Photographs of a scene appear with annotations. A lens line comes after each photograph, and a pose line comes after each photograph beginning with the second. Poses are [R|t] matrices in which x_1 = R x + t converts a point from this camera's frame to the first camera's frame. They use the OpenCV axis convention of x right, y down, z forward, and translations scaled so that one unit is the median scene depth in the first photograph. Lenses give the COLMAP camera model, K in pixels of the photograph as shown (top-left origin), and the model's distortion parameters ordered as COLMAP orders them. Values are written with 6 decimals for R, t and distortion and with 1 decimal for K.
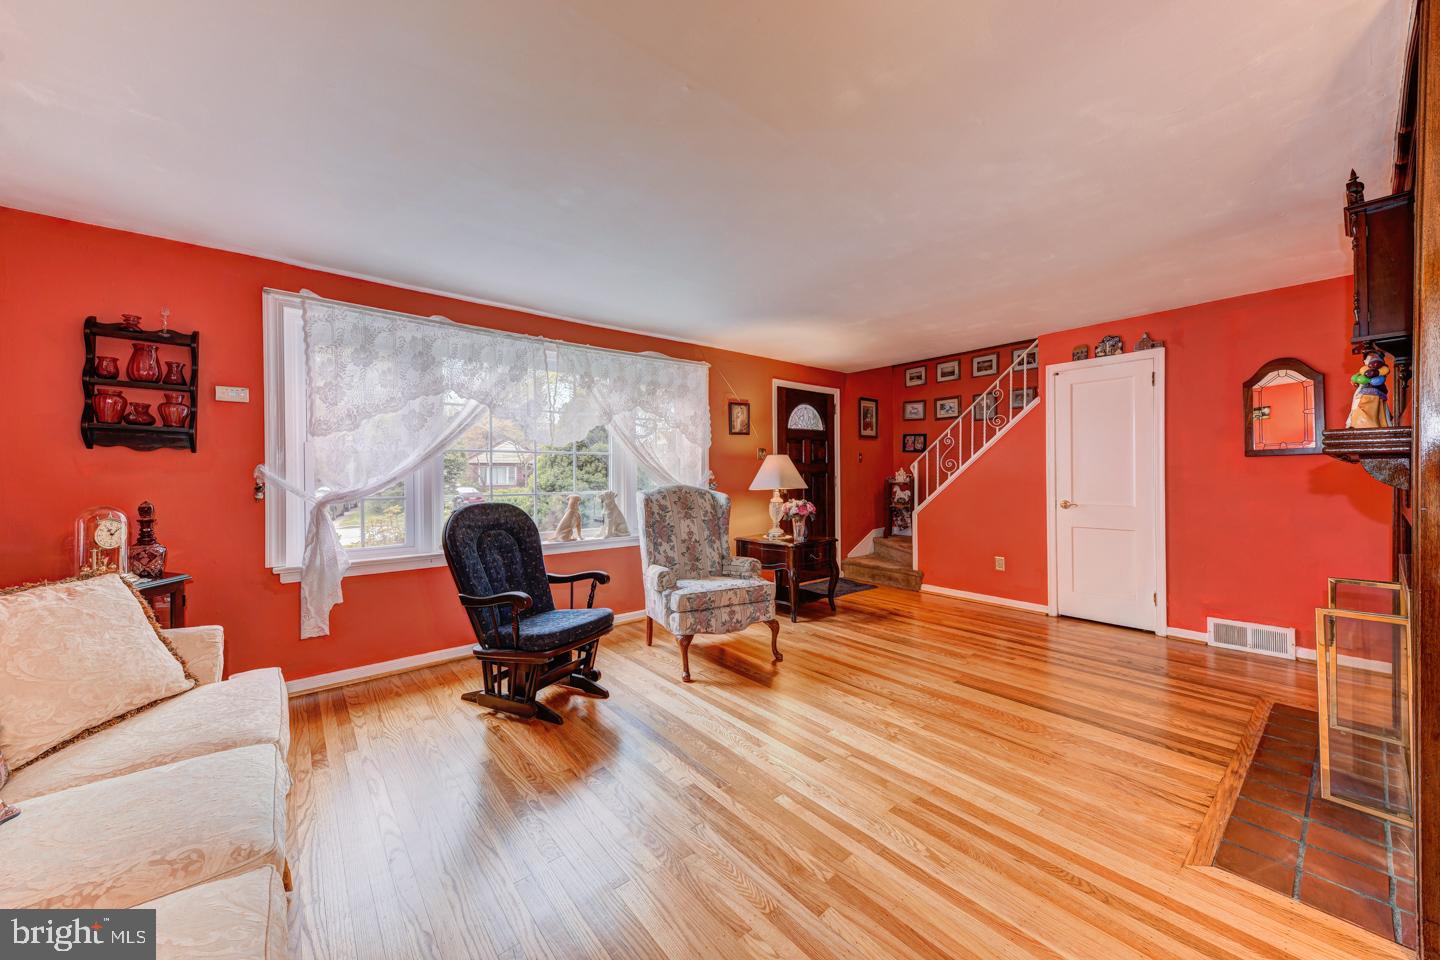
lens RADIAL K [[512.2, 0, 716.0], [0, 512.2, 479.0], [0, 0, 1]] dist [0.012436, -0.001640]
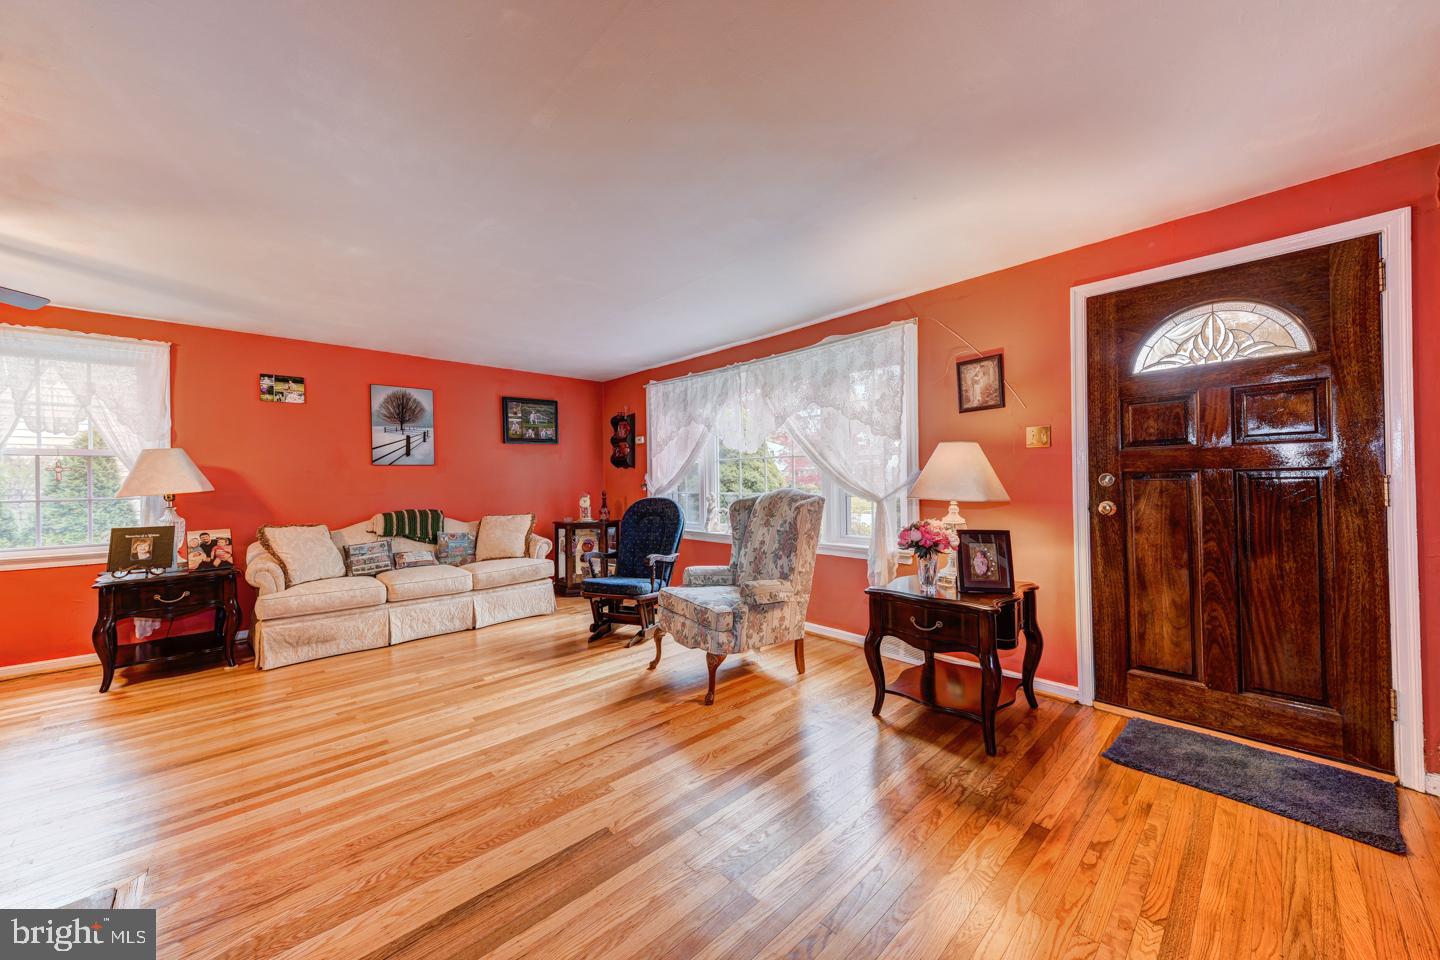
lens RADIAL K [[512.2, 0, 727.7], [0, 512.2, 475.6], [0, 0, 1]] dist [0.012436, -0.001640]
pose [[0.089744, -0.001110, -0.995964, 1.028832], [0.006584, 0.999978, -0.000521, -0.015095], [0.995943, -0.006511, 0.089750, 1.042157]]
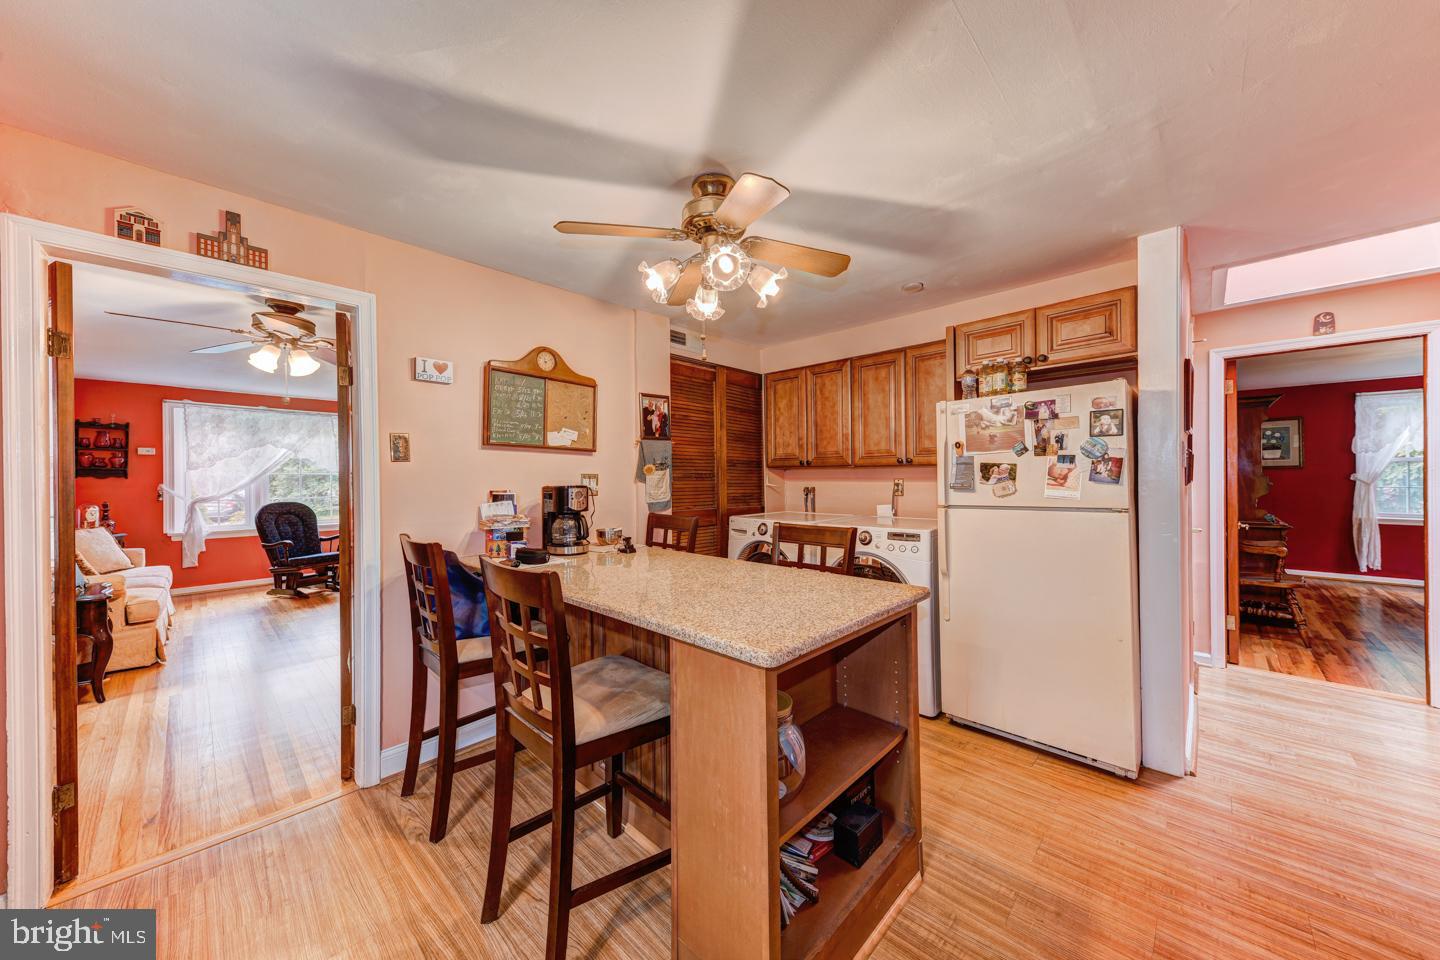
lens RADIAL K [[512.2, 0, 726.3], [0, 512.2, 477.6], [0, 0, 1]] dist [0.012436, -0.001640]
pose [[0.993623, -0.000781, 0.112749, 1.060900], [0.001568, 0.999975, -0.006899, -0.032699], [-0.112741, 0.007031, 0.993600, -1.233019]]
